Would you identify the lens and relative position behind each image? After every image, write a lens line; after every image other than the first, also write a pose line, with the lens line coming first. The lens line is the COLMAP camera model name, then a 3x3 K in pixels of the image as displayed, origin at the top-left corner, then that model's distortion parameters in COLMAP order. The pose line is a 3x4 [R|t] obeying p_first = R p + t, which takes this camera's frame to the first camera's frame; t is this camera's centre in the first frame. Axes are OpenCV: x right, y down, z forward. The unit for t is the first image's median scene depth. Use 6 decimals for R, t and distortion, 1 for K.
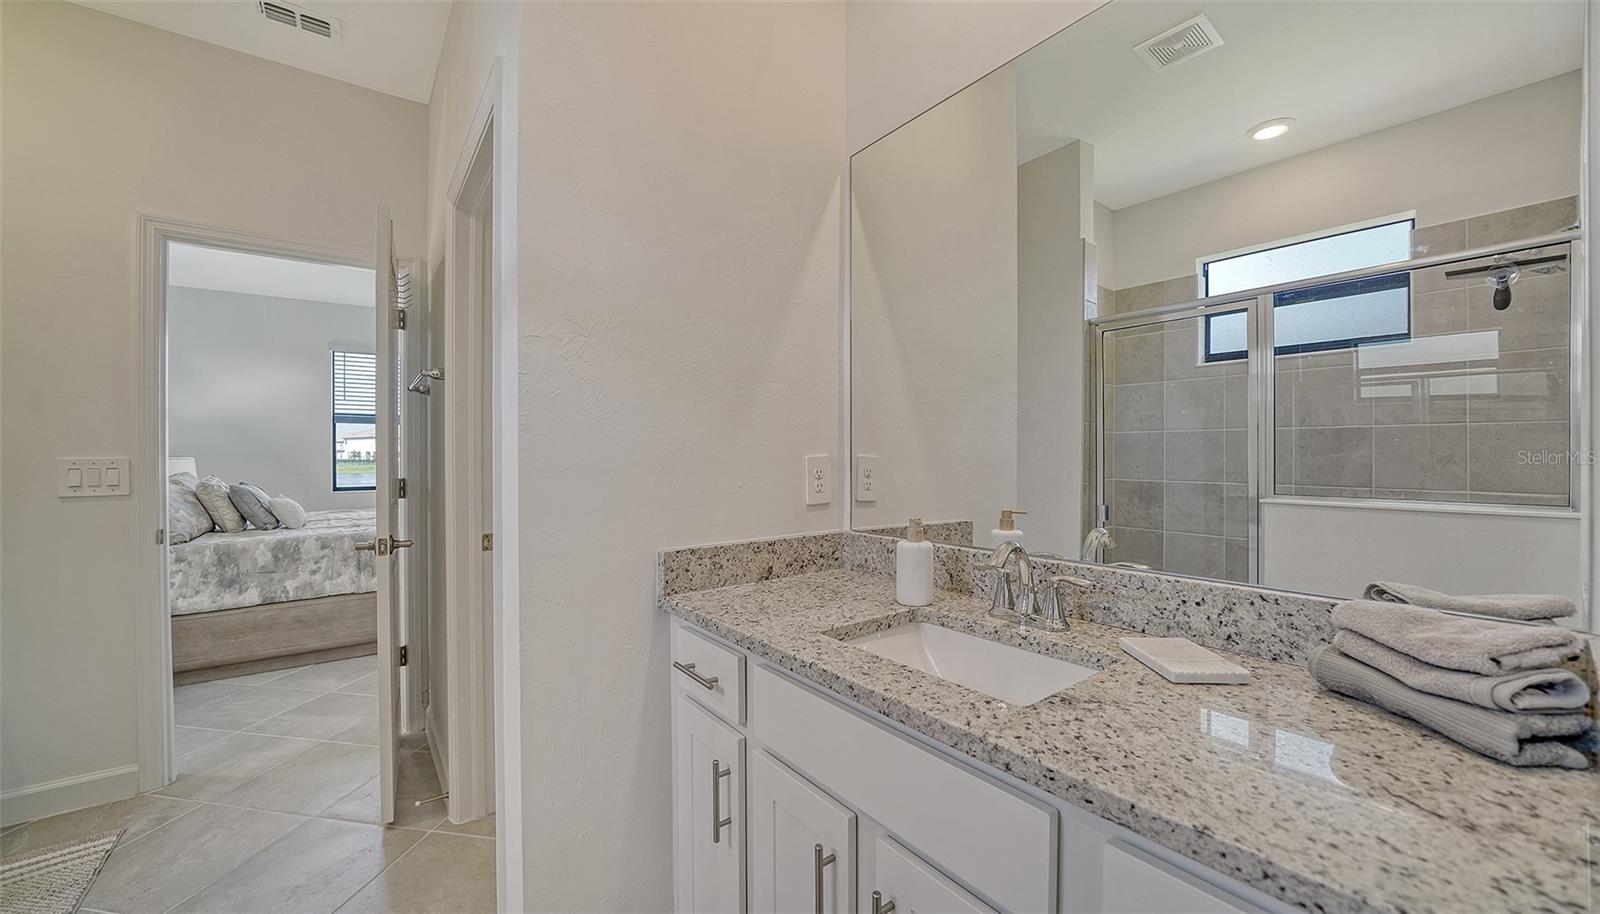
lens RADIAL K [[596.8, 0, 798.6], [0, 596.8, 463.2], [0, 0, 1]] dist [-0.019194, -0.000048]
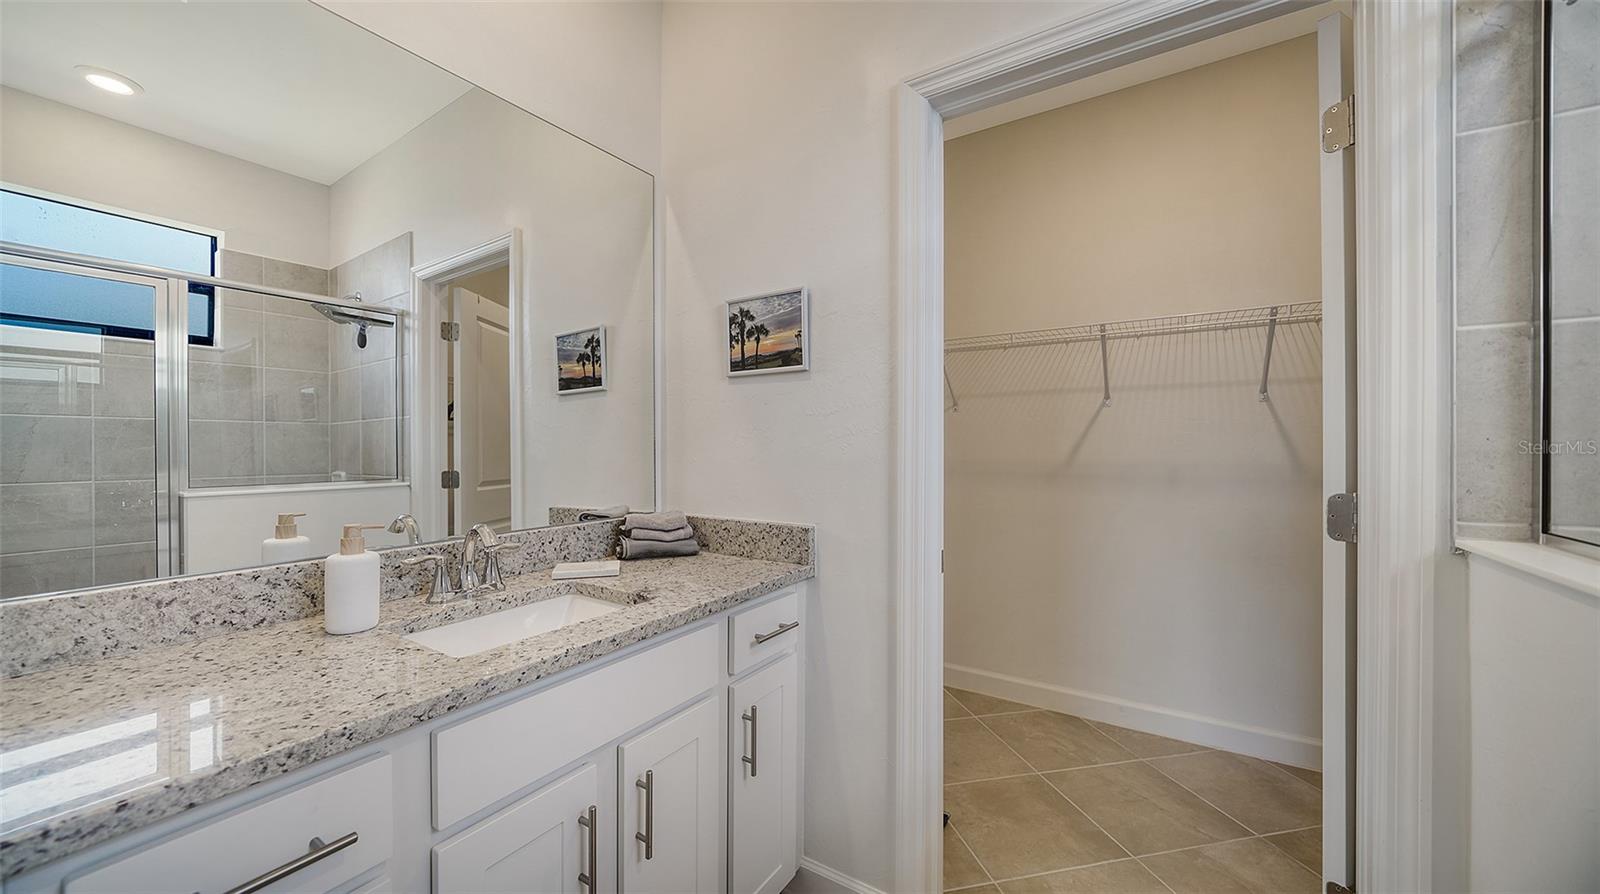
lens RADIAL K [[566.1, 0, 794.9], [0, 566.1, 454.7], [0, 0, 1]] dist [-0.016089, 0.002365]
pose [[-0.335143, -0.014148, 0.942061, -0.993948], [0.014854, 0.999684, 0.020298, -0.016658], [-0.942050, 0.020796, -0.334827, 0.921249]]
